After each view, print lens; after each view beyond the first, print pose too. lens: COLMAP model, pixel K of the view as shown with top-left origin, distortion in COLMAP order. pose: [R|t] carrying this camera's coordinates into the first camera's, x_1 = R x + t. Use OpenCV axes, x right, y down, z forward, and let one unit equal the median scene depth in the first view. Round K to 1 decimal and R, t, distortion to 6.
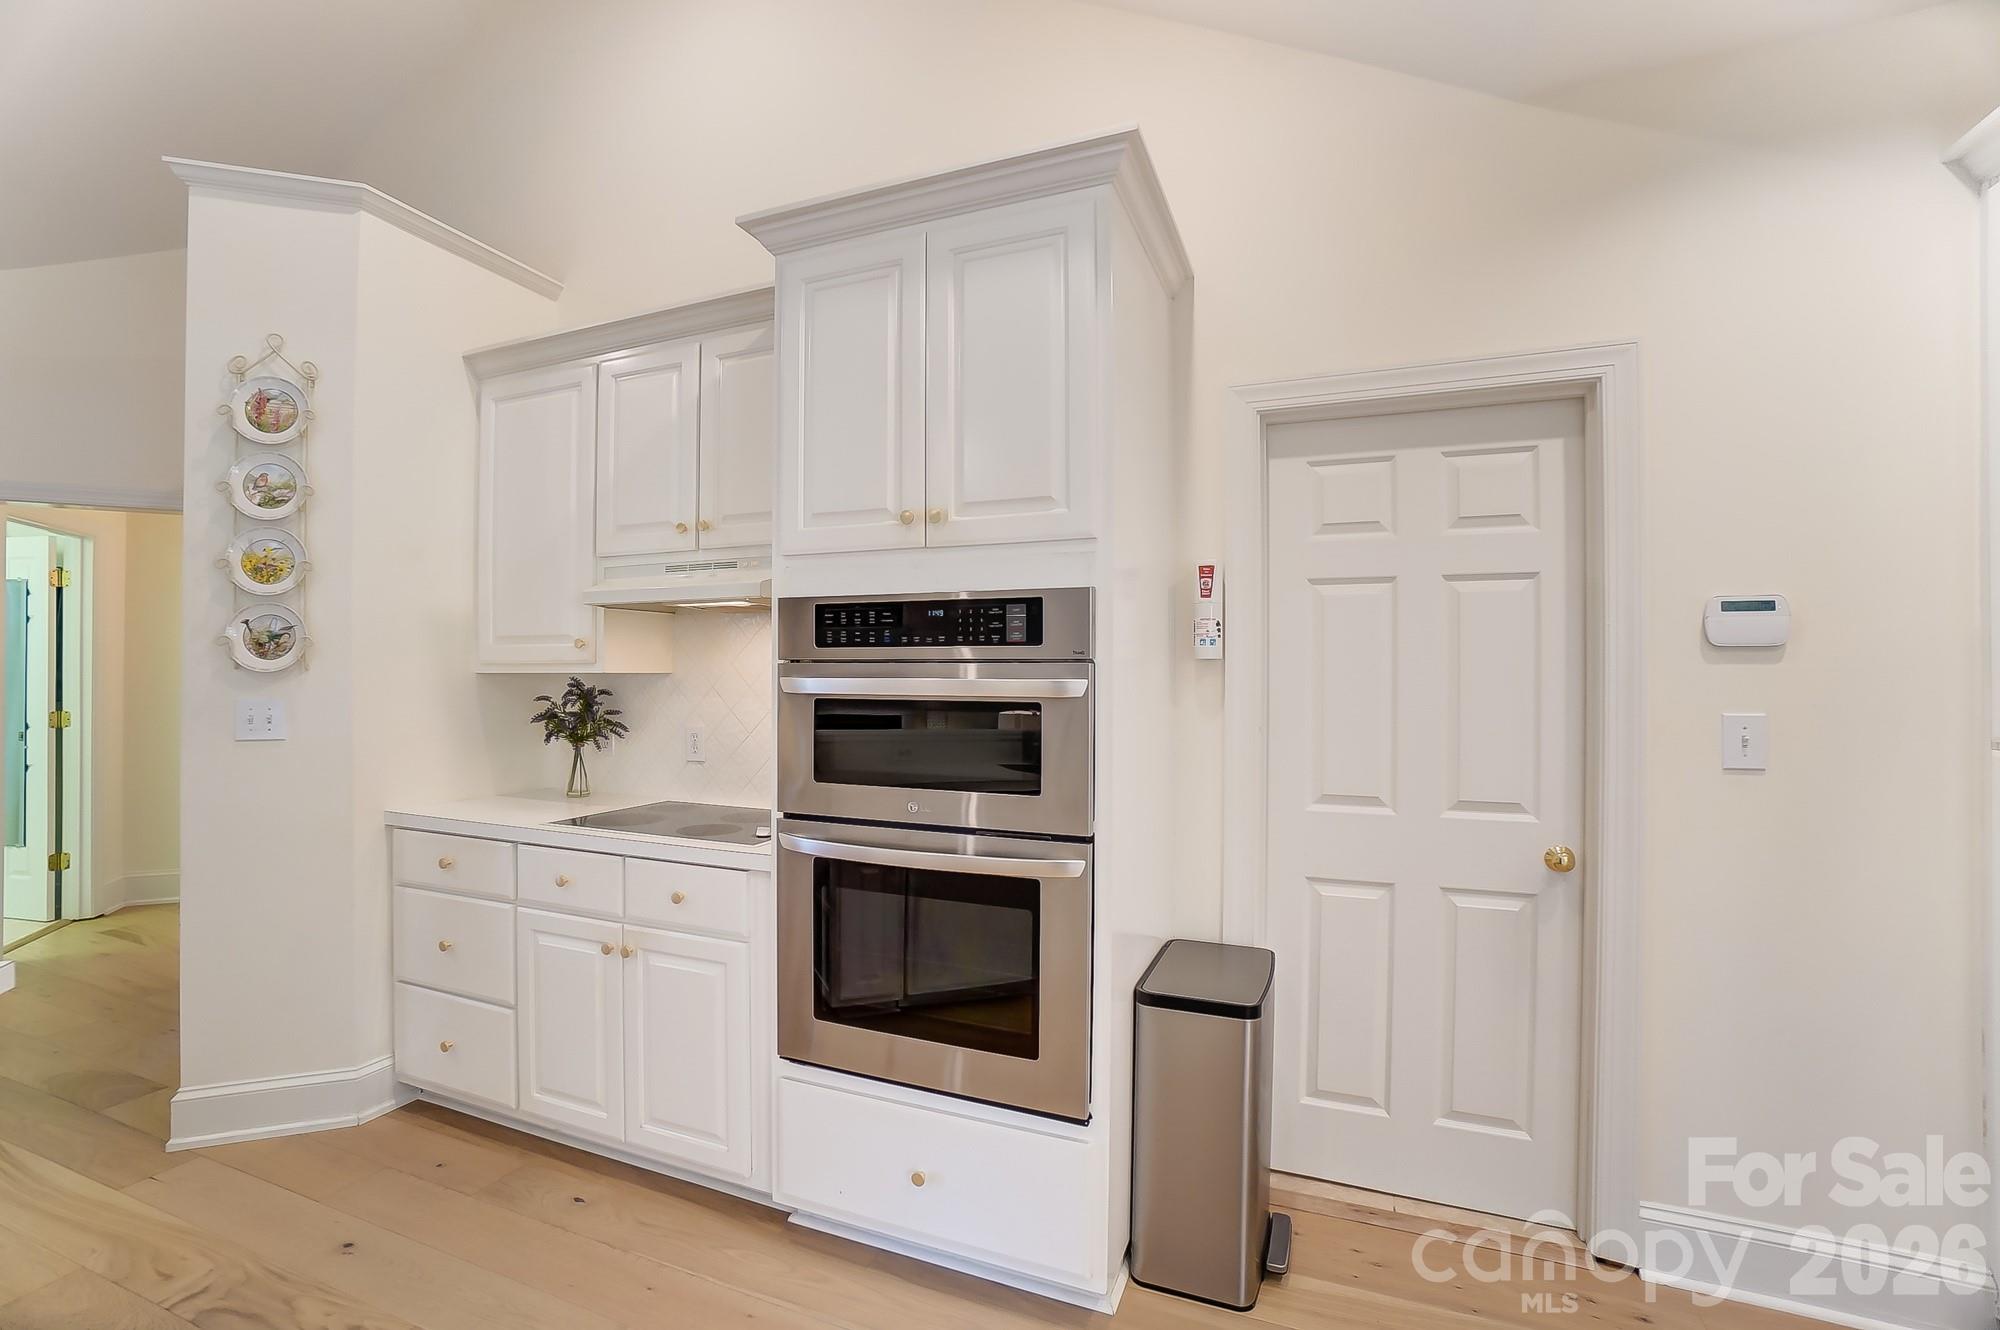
lens RADIAL K [[879.8, 0, 975.5], [0, 879.8, 646.7], [0, 0, 1]] dist [-0.059490, 0.018668]
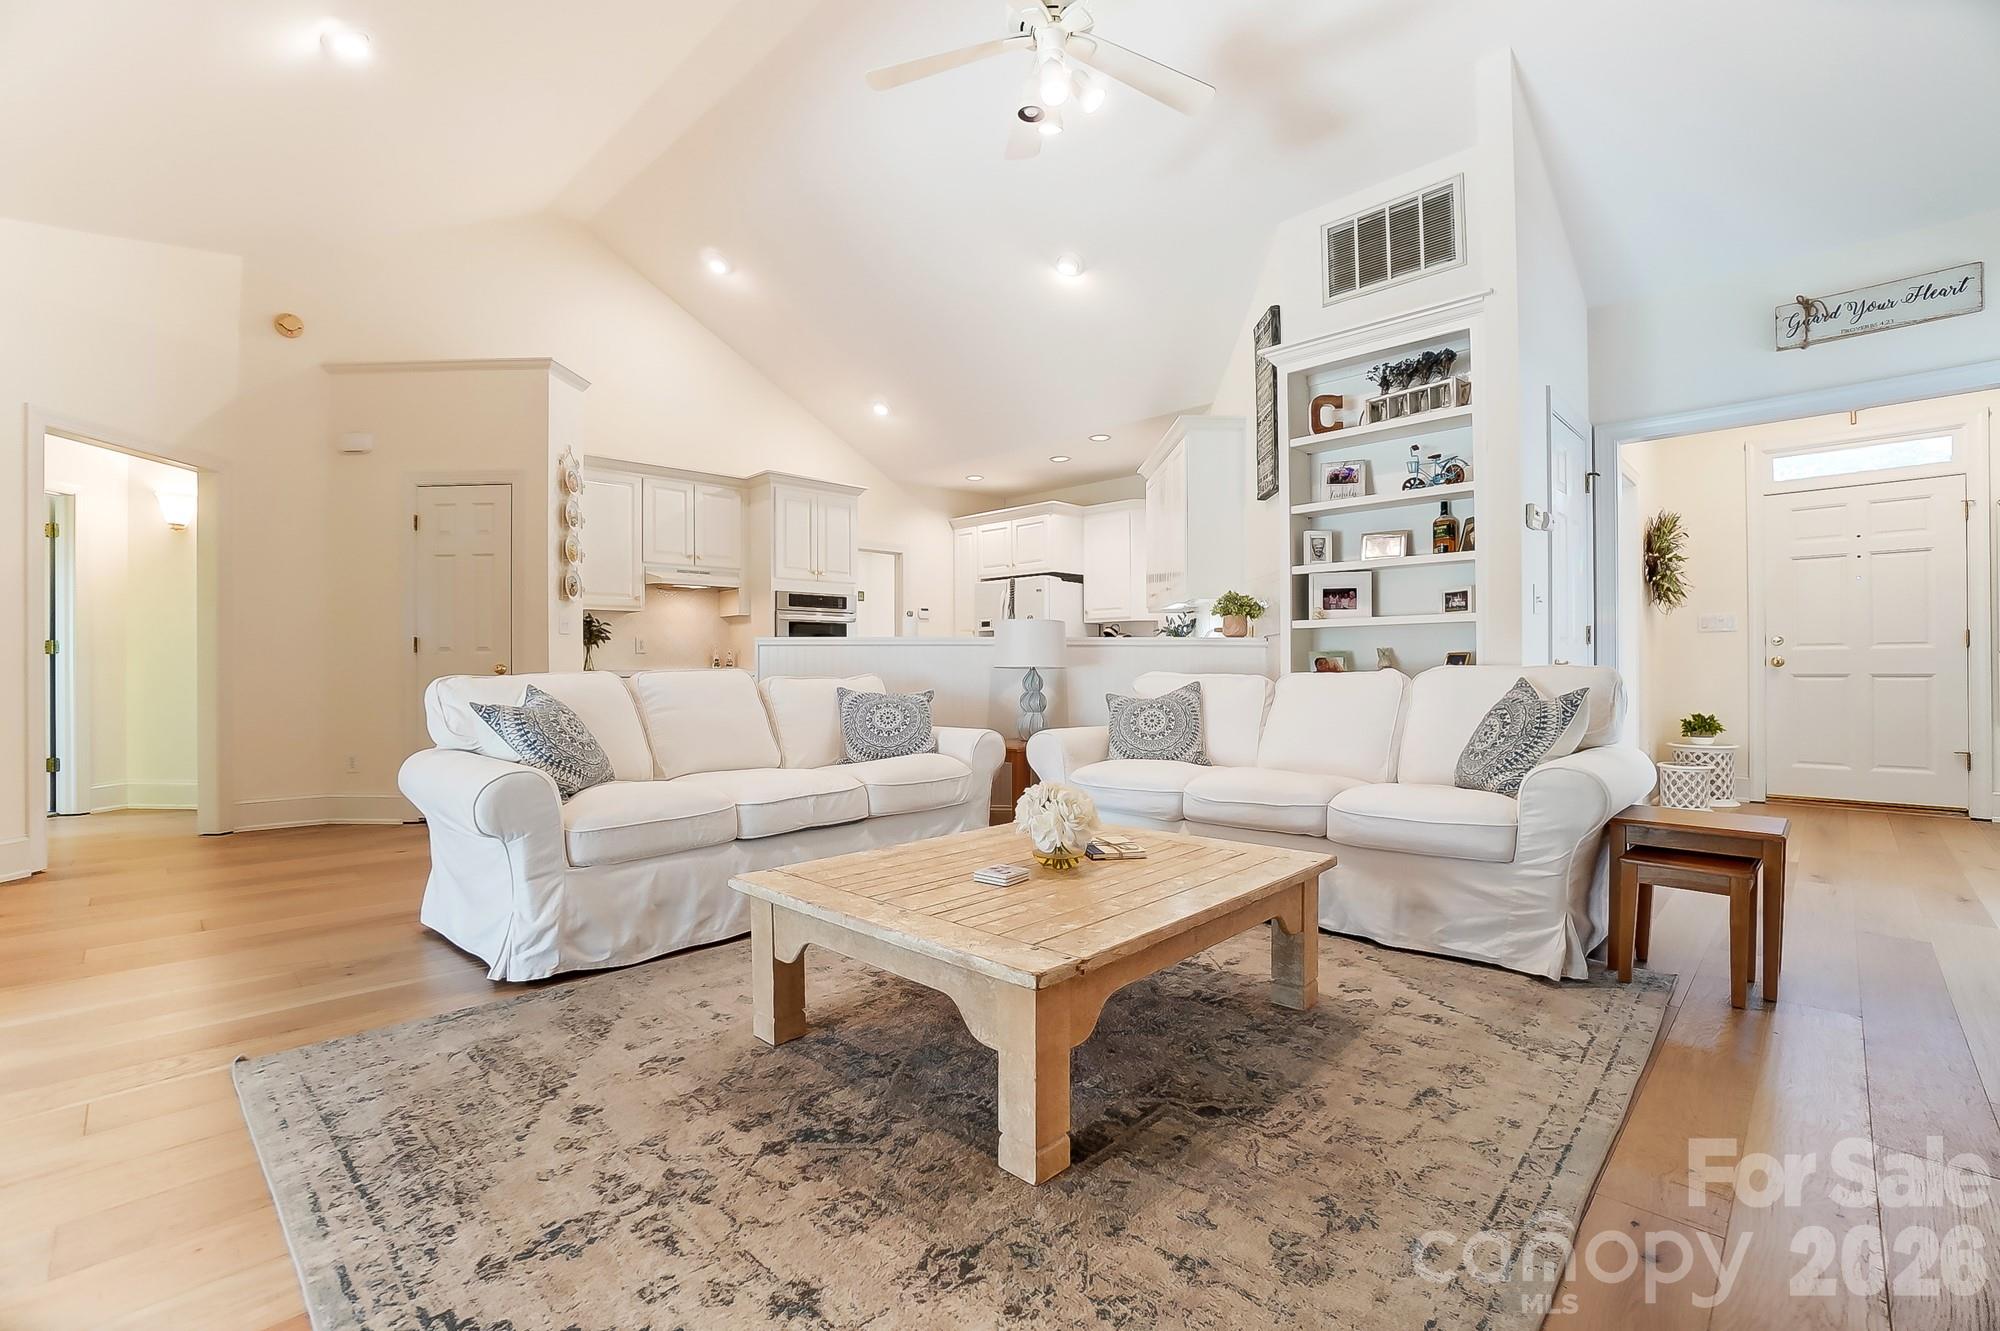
lens RADIAL K [[880.6, 0, 977.3], [0, 880.6, 669.2], [0, 0, 1]] dist [-0.063436, 0.021801]
pose [[0.377085, -0.003647, 0.926171, -2.506773], [-0.015407, 0.999829, 0.010210, 0.163245], [-0.926050, -0.018120, 0.376965, -0.790737]]
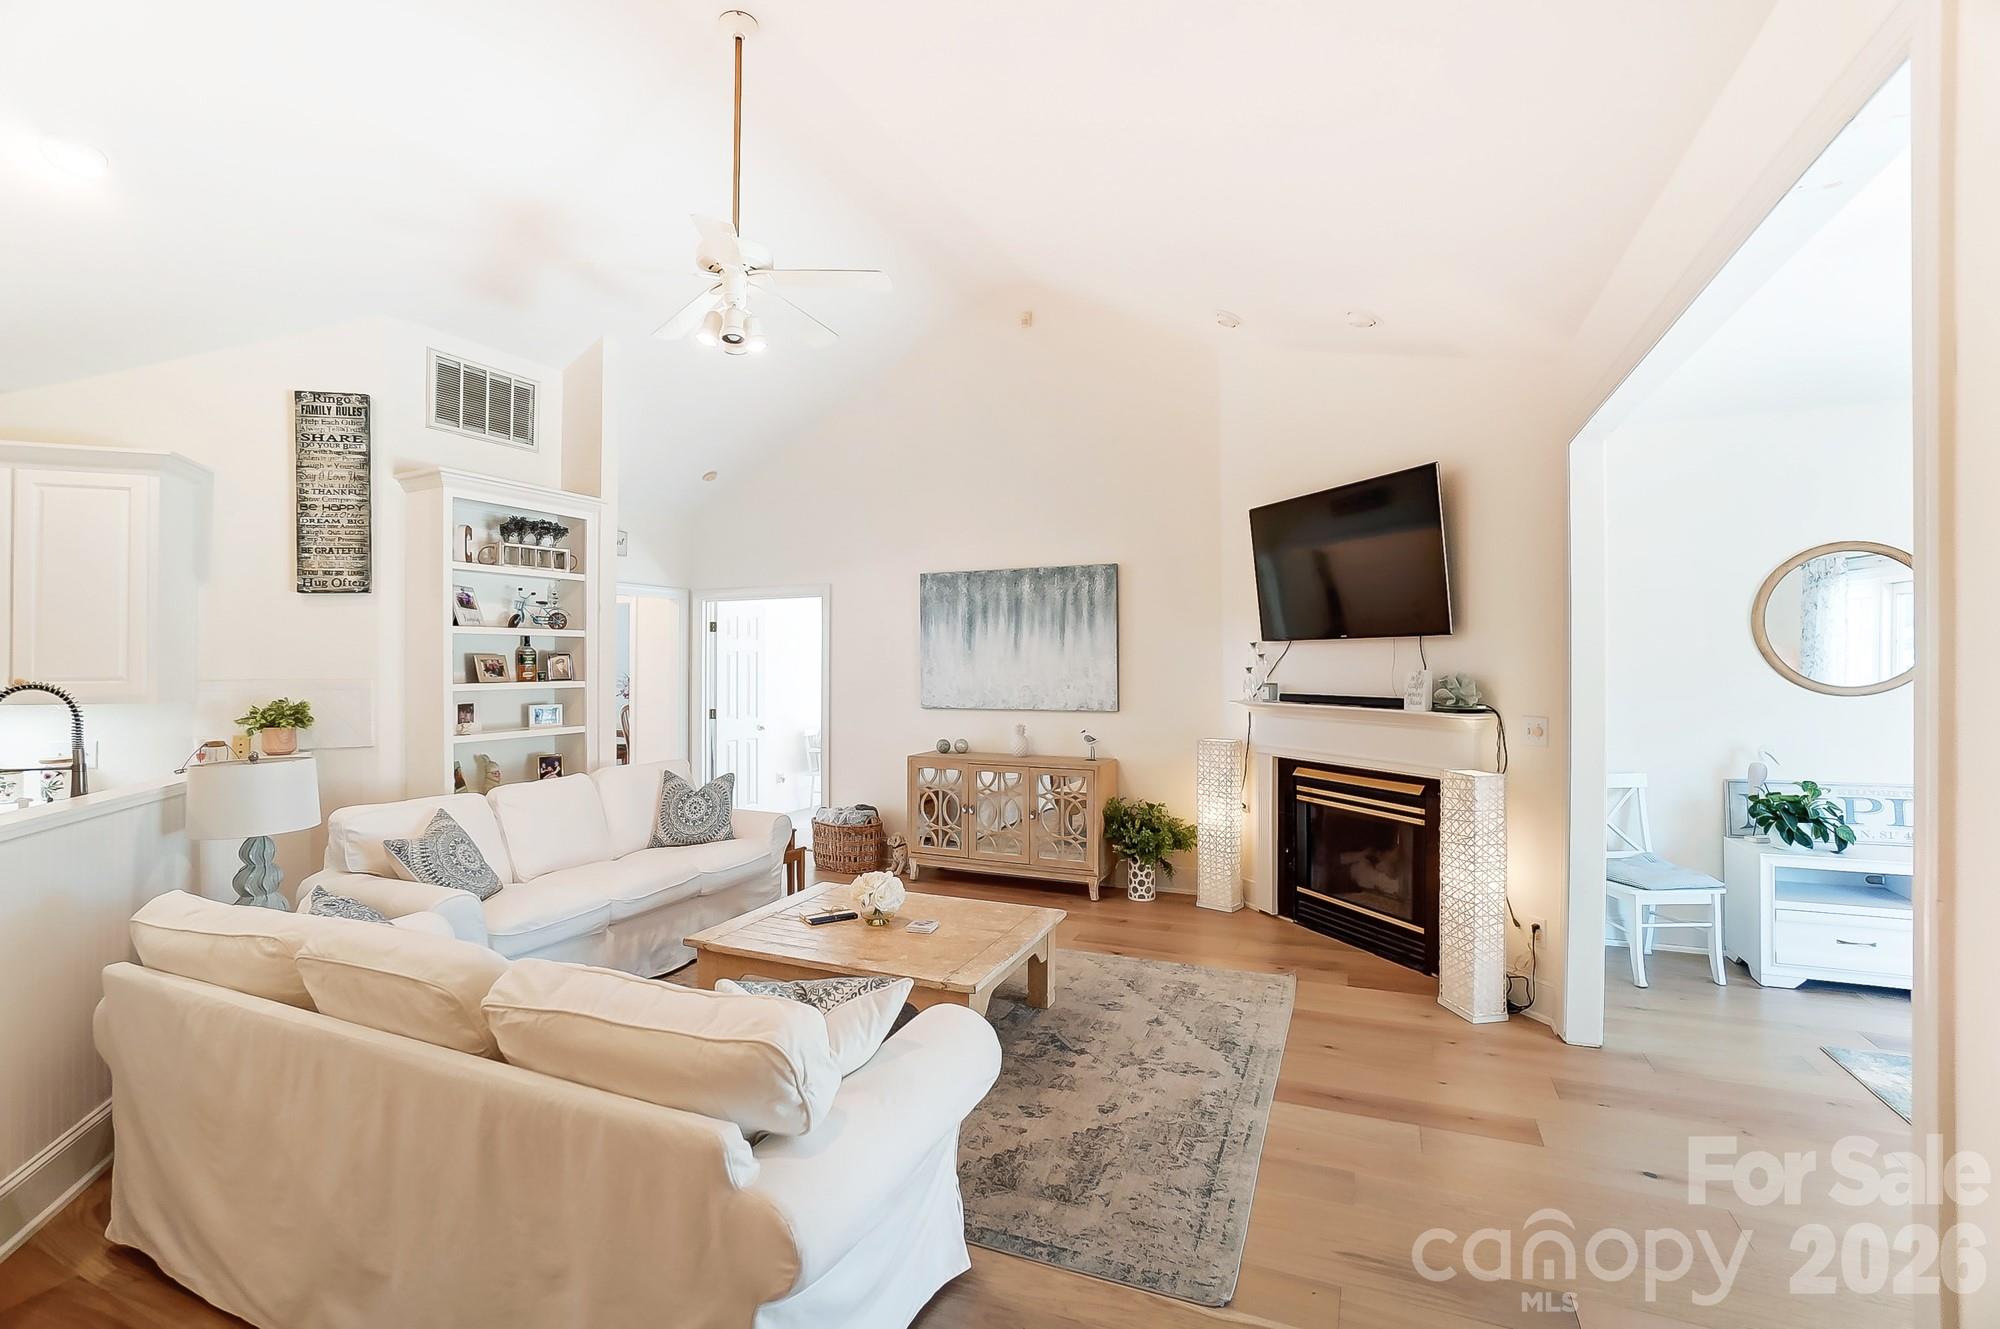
lens RADIAL K [[880.6, 0, 977.3], [0, 880.6, 668.2], [0, 0, 1]] dist [-0.063436, 0.021801]
pose [[-0.999616, 0.000057, 0.027715, -1.810264], [-0.000281, 0.999926, -0.012193, -0.040016], [-0.027713, -0.012196, -0.999542, 1.000559]]
